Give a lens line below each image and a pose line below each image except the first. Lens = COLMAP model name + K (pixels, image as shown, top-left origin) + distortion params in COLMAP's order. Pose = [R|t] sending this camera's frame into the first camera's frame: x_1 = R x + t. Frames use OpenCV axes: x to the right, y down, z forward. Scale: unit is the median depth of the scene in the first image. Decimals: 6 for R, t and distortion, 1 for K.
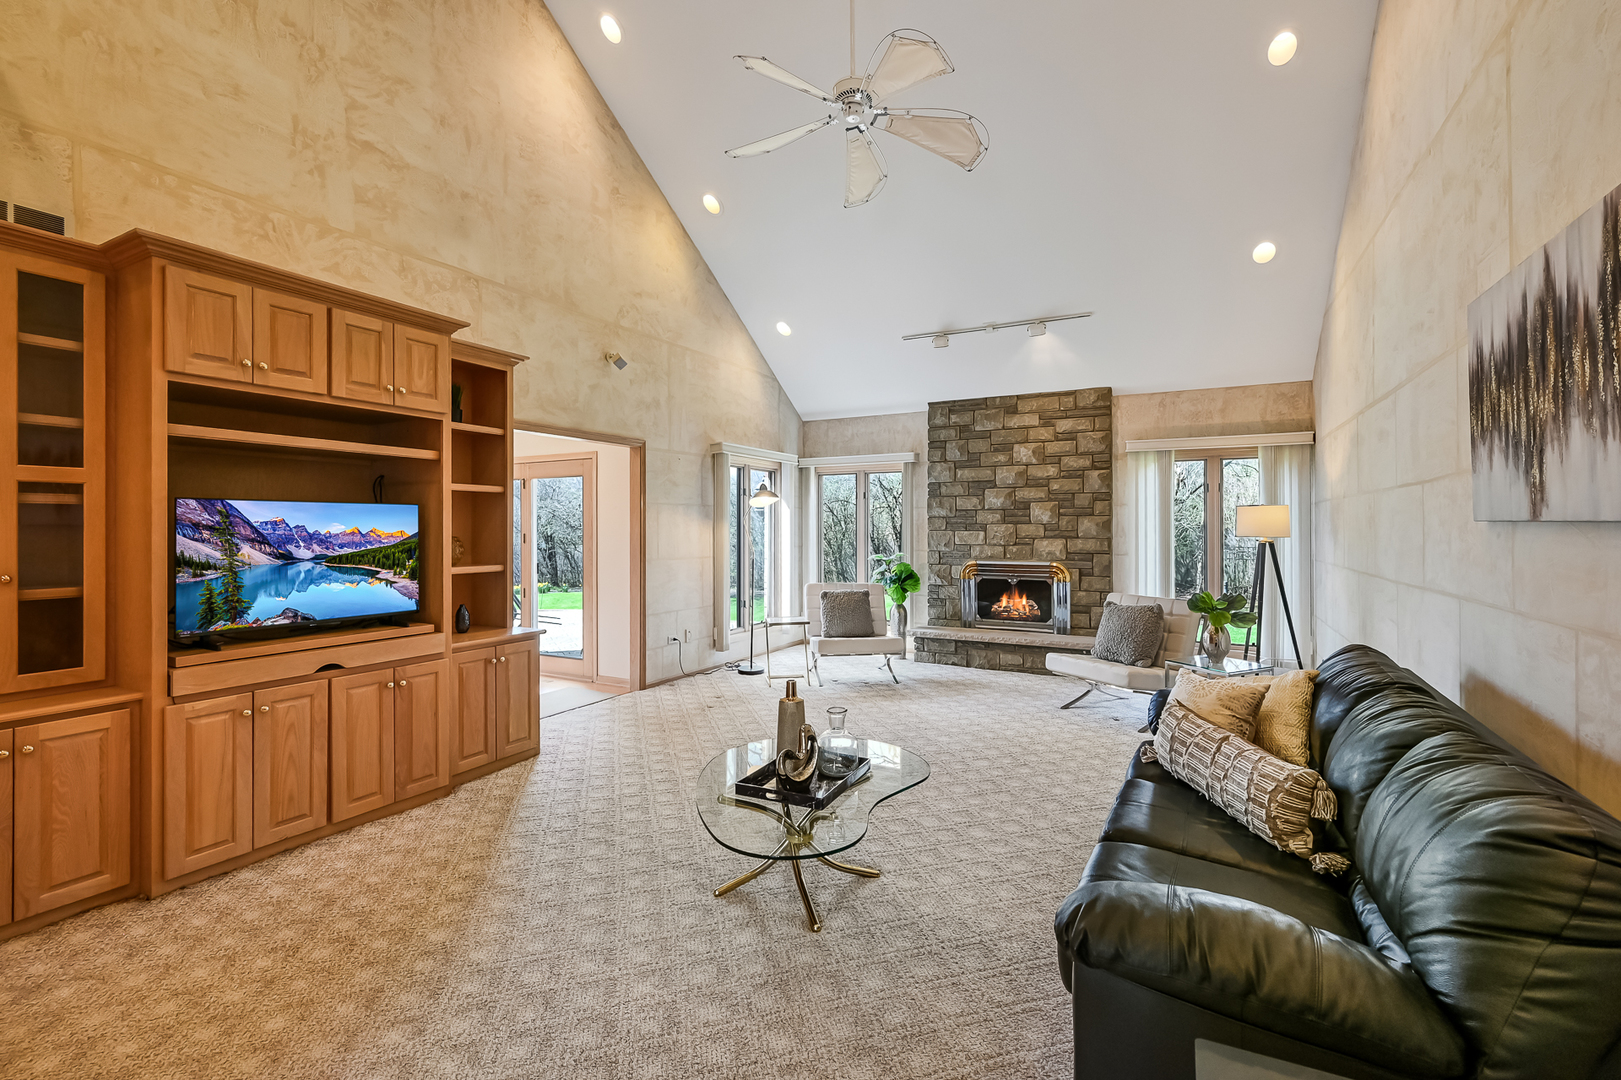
lens RADIAL K [[701.4, 0, 810.5], [0, 701.4, 540.0], [0, 0, 1]] dist [0.004850, 0.000343]
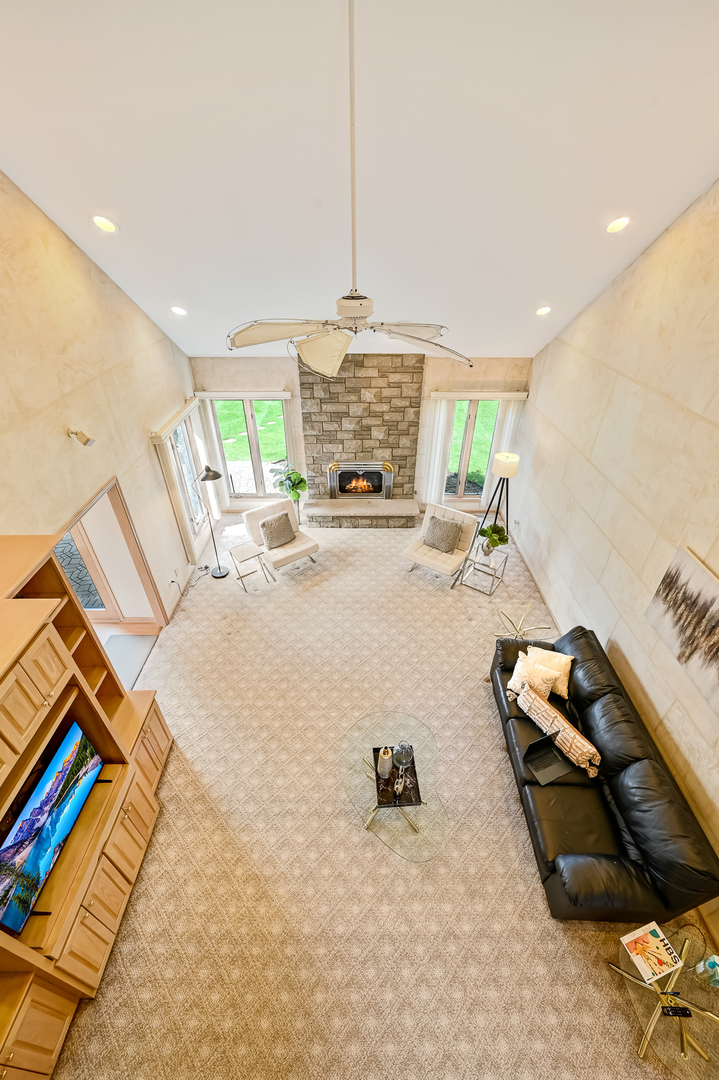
lens RADIAL K [[436.3, 0, 357.6], [0, 436.3, 556.8], [0, 0, 1]] dist [0.001222, 0.000113]
pose [[0.879249, -0.288654, 0.378946, -0.171021], [0.013299, 0.810064, 0.586191, -0.401590], [-0.476176, -0.510368, 0.716087, 0.175811]]
